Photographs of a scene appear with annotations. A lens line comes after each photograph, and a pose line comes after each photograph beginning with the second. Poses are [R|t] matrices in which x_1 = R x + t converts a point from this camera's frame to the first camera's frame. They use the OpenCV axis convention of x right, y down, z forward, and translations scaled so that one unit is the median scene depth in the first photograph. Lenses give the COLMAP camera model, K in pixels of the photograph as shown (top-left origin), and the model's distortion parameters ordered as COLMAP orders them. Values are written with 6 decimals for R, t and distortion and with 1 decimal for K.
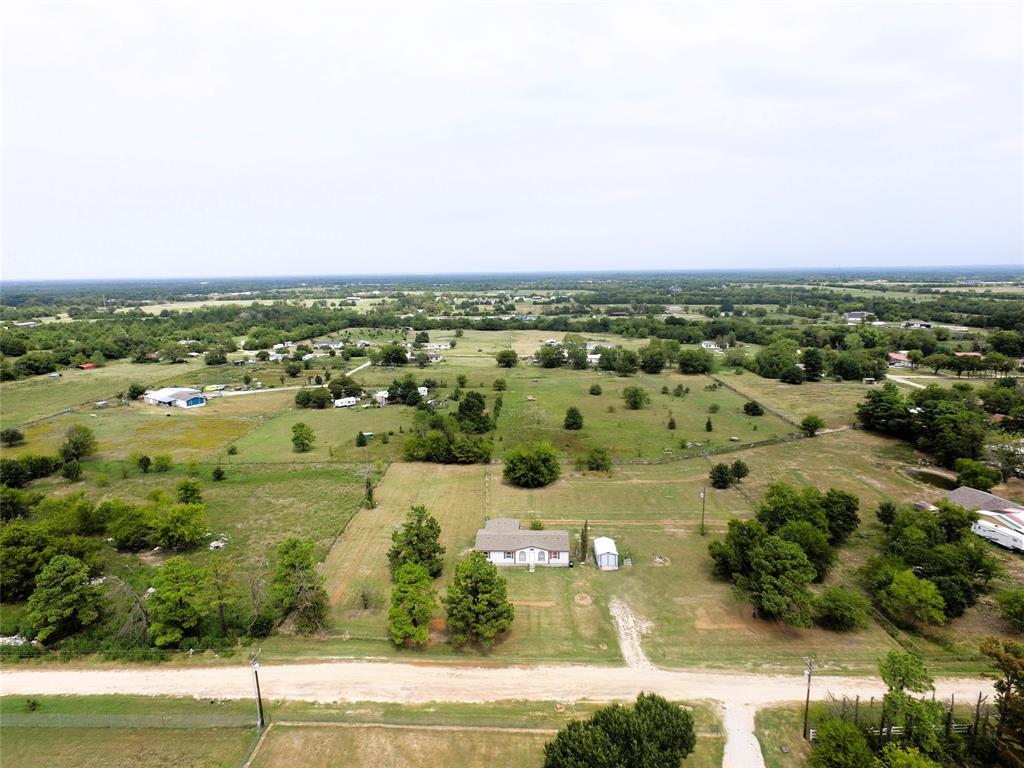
lens RADIAL K [[594.1, 0, 511.0], [0, 594.1, 381.5], [0, 0, 1]] dist [-0.008001, 0.009981]
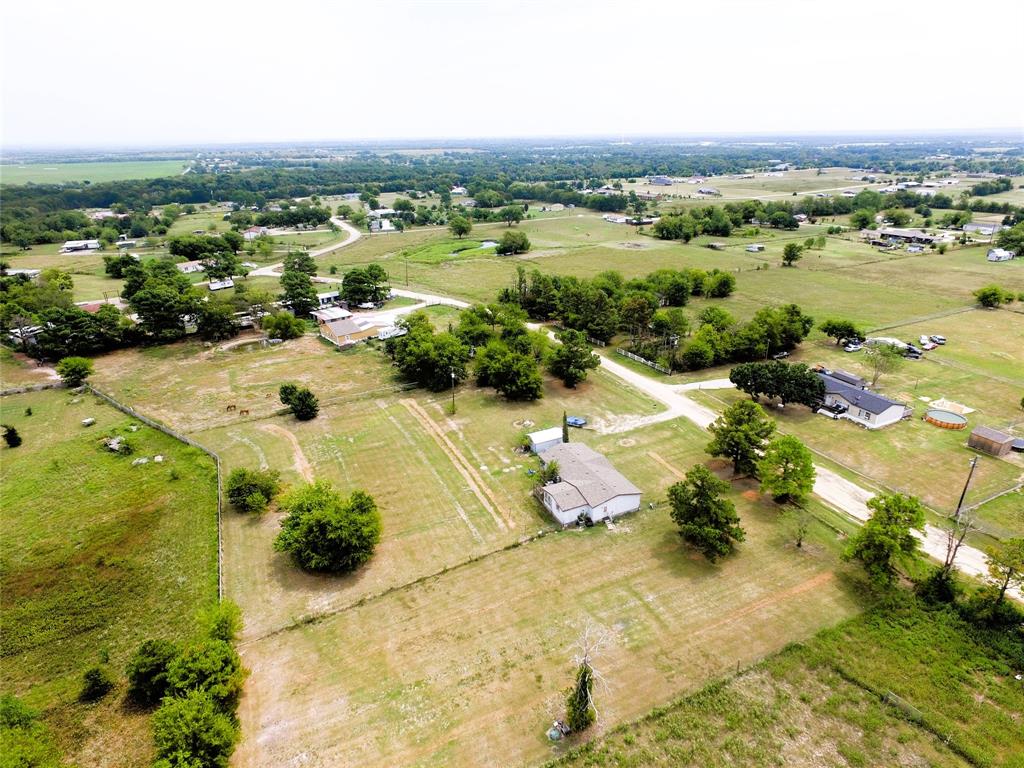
lens RADIAL K [[594.1, 0, 511.0], [0, 594.1, 381.5], [0, 0, 1]] dist [-0.008001, 0.009981]
pose [[-0.449529, -0.324722, 0.832154, -0.411224], [0.185809, 0.877217, 0.442681, -0.165006], [-0.873727, 0.353619, -0.333998, 0.930233]]
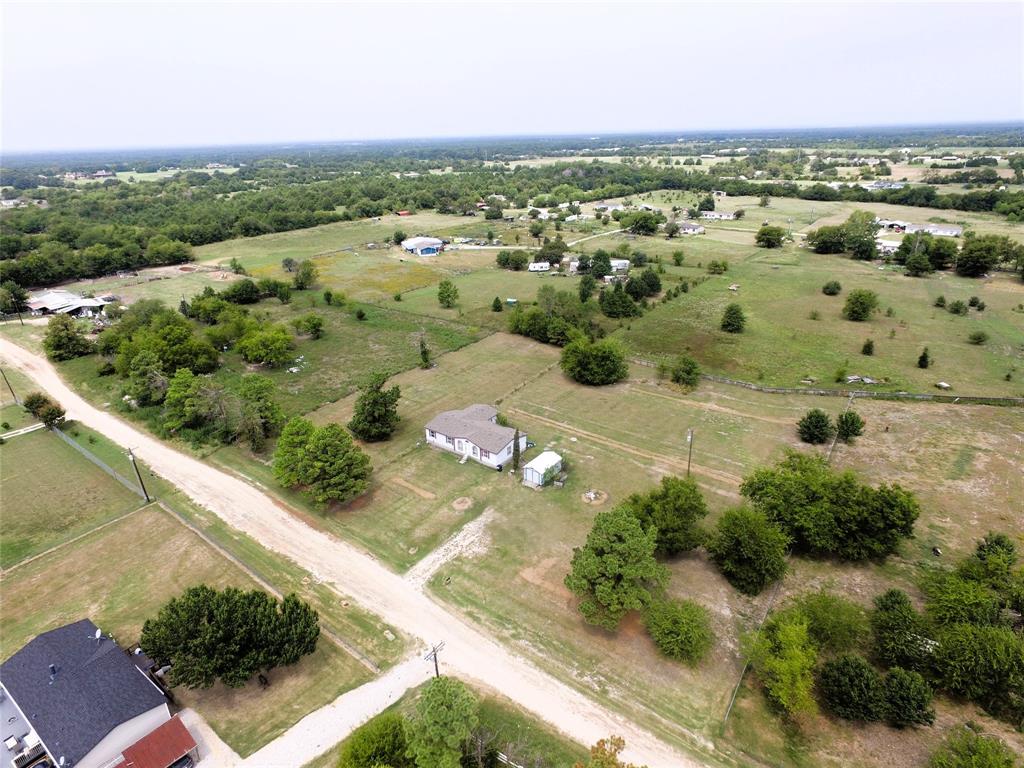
lens RADIAL K [[594.1, 0, 511.0], [0, 594.1, 381.5], [0, 0, 1]] dist [-0.008001, 0.009981]
pose [[0.812336, 0.218707, -0.540627, 0.397117], [-0.092586, 0.963625, 0.250710, -0.037932], [0.575793, -0.153606, 0.803036, 0.194782]]
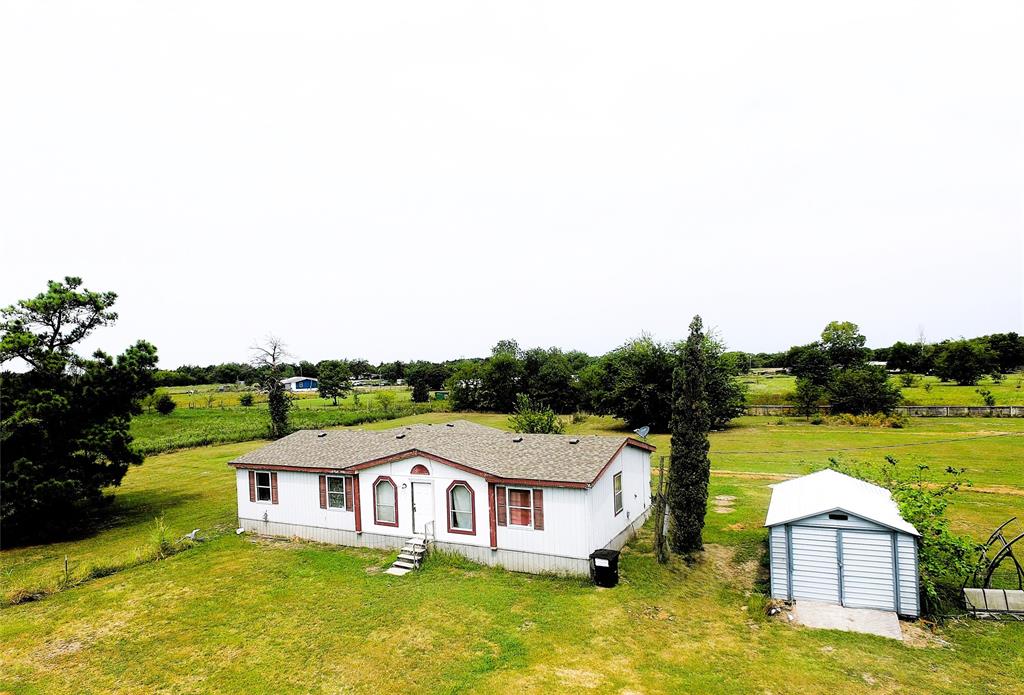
lens RADIAL K [[594.8, 0, 509.8], [0, 594.8, 378.2], [0, 0, 1]] dist [-0.012192, 0.014839]
pose [[0.906546, -0.015129, -0.421835, 0.102649], [-0.050707, 0.988218, -0.144412, 0.188901], [0.419050, 0.152306, 0.895098, 0.555095]]
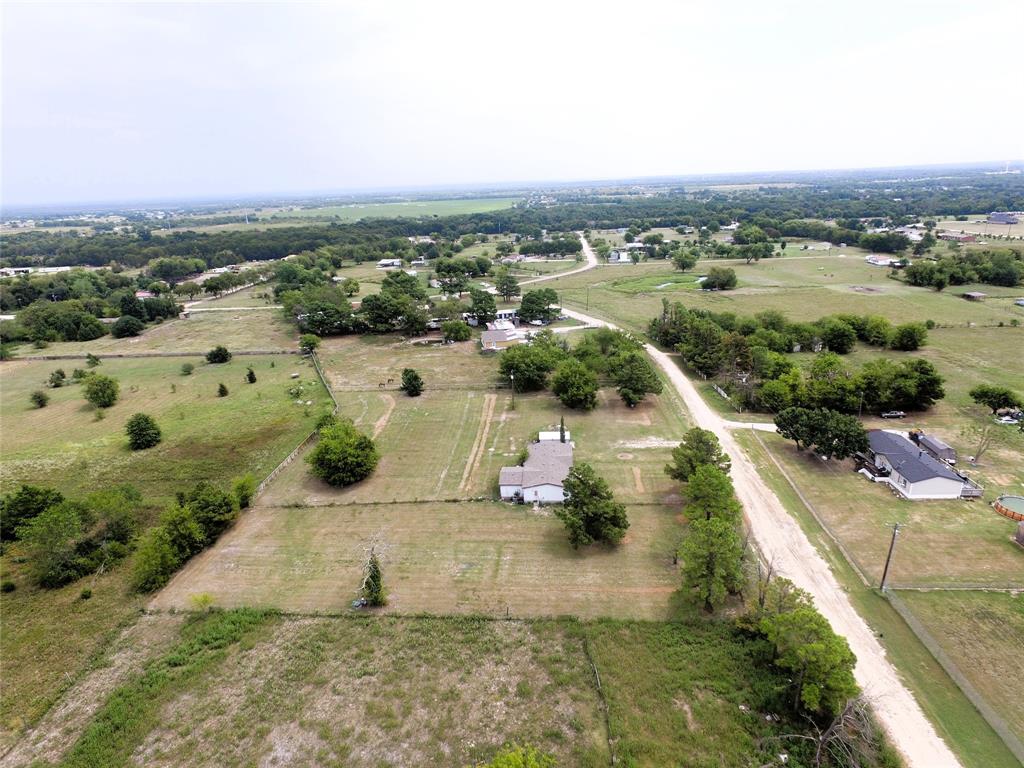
lens RADIAL K [[594.1, 0, 511.0], [0, 594.1, 381.5], [0, 0, 1]] dist [-0.008001, 0.009981]
pose [[0.045906, -0.309003, 0.949953, -0.606403], [0.224281, 0.929865, 0.291631, -0.110919], [-0.973443, 0.199669, 0.111990, 0.647275]]
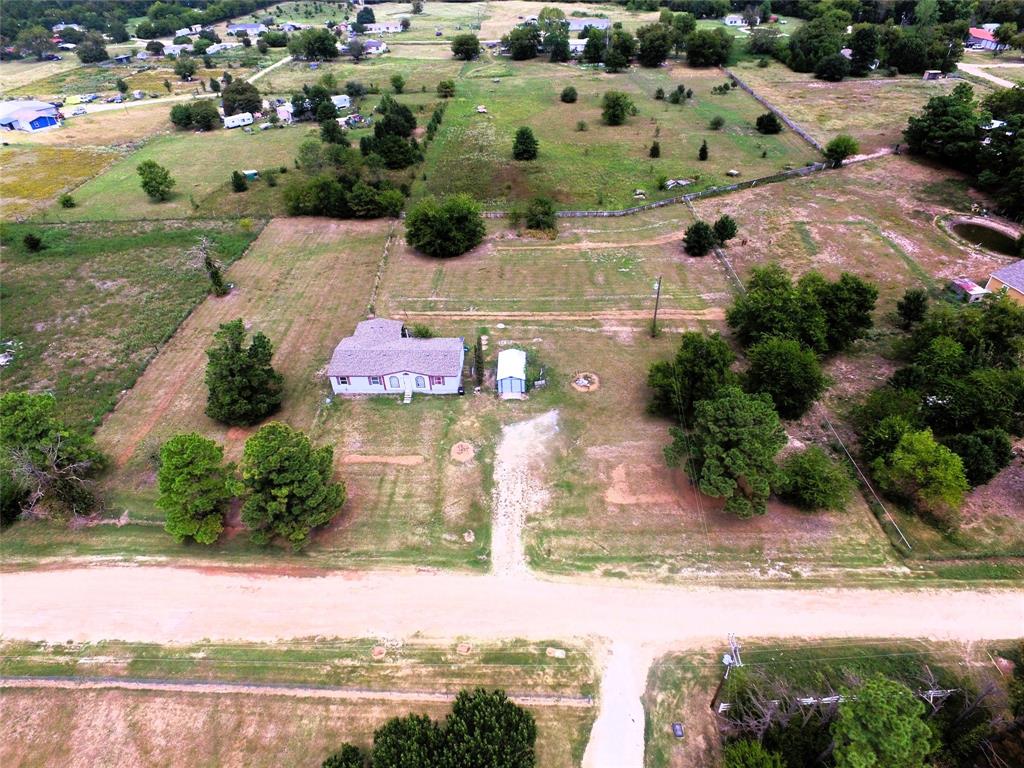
lens RADIAL K [[594.1, 0, 511.0], [0, 594.1, 381.5], [0, 0, 1]] dist [-0.008001, 0.009981]
pose [[0.999873, -0.011099, -0.011454, 0.116156], [0.015170, 0.883493, 0.468199, -0.030712], [0.004923, -0.468313, 0.883549, 0.241174]]
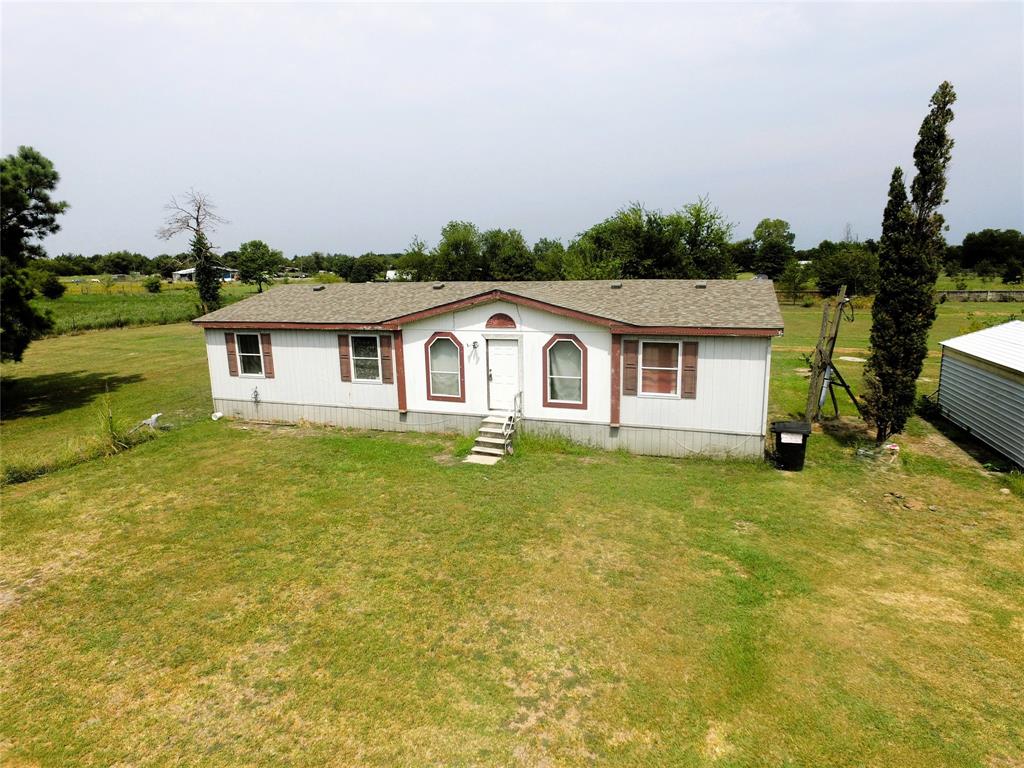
lens RADIAL K [[594.1, 0, 511.0], [0, 594.1, 381.5], [0, 0, 1]] dist [-0.008001, 0.009981]
pose [[0.955999, 0.047590, -0.289484, 0.054662], [-0.043615, 0.998845, 0.020171, 0.199048], [0.290110, -0.006658, 0.956970, 0.580877]]
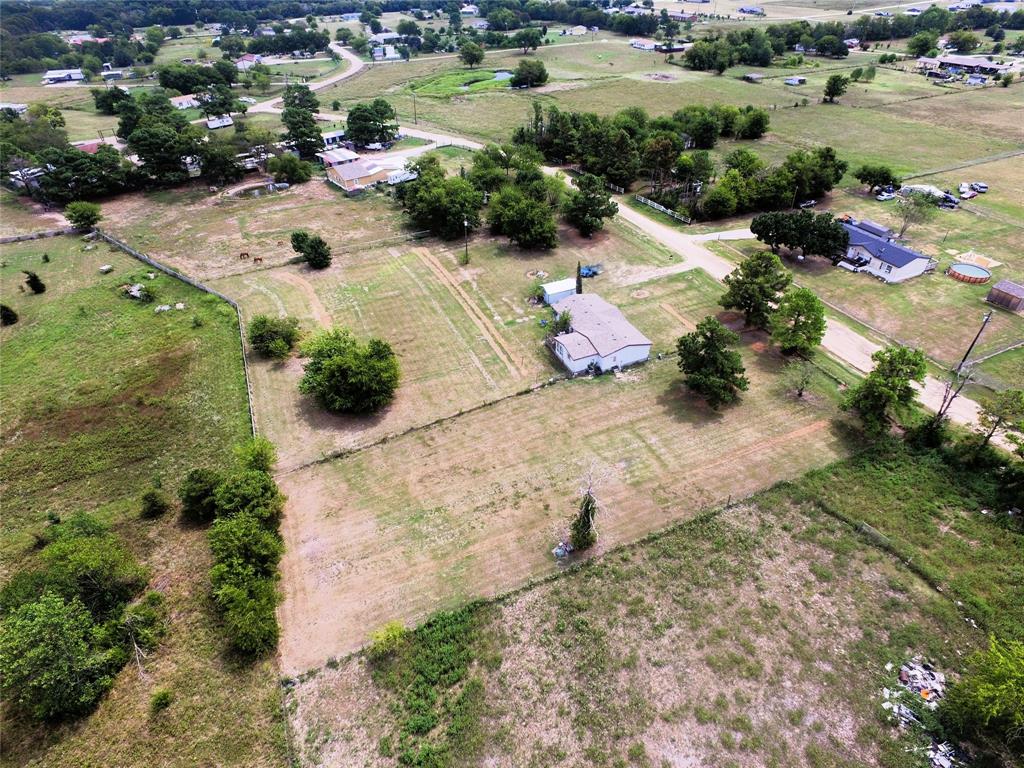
lens RADIAL K [[594.1, 0, 511.0], [0, 594.1, 381.5], [0, 0, 1]] dist [-0.008001, 0.009981]
pose [[-0.427819, -0.525730, 0.735240, -0.416982], [0.190532, 0.742708, 0.641936, -0.168264], [-0.883554, 0.414719, -0.217576, 0.932101]]
